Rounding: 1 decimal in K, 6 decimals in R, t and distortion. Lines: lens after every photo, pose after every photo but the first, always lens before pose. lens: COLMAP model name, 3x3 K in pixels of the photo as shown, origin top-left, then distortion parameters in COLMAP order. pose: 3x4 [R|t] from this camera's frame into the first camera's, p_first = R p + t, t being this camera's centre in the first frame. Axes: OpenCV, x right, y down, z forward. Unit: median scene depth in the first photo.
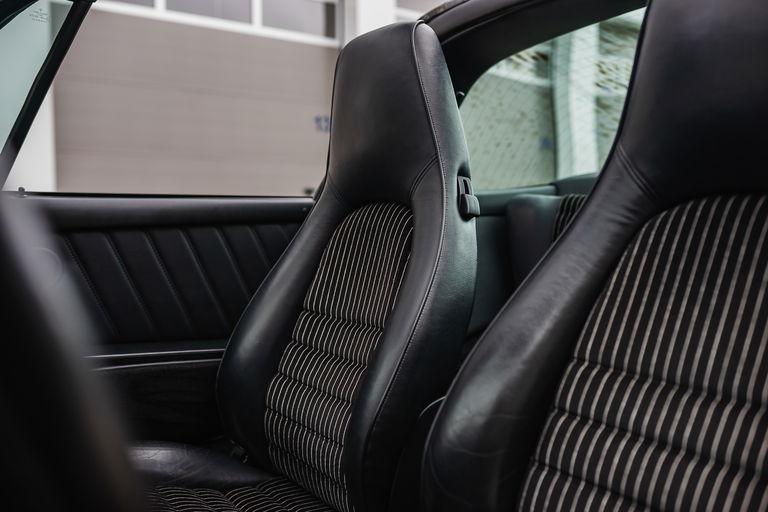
lens RADIAL K [[744.8, 0, 390.2], [0, 744.8, 258.8], [0, 0, 1]] dist [-0.073739, 0.102016]
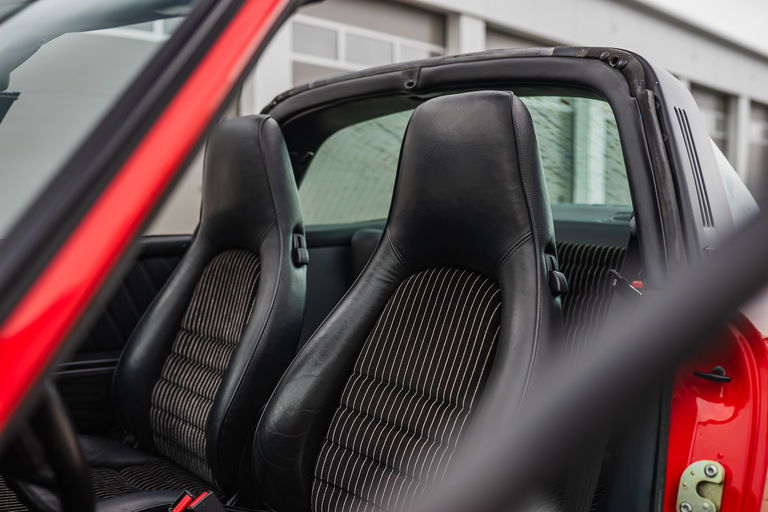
lens RADIAL K [[744.8, 0, 390.2], [0, 744.8, 258.8], [0, 0, 1]] dist [-0.073739, 0.102016]
pose [[0.991872, 0.001343, 0.127235, 0.087563], [-0.003611, 0.999839, 0.017603, -0.084533], [-0.127191, -0.017919, 0.991716, -0.352390]]
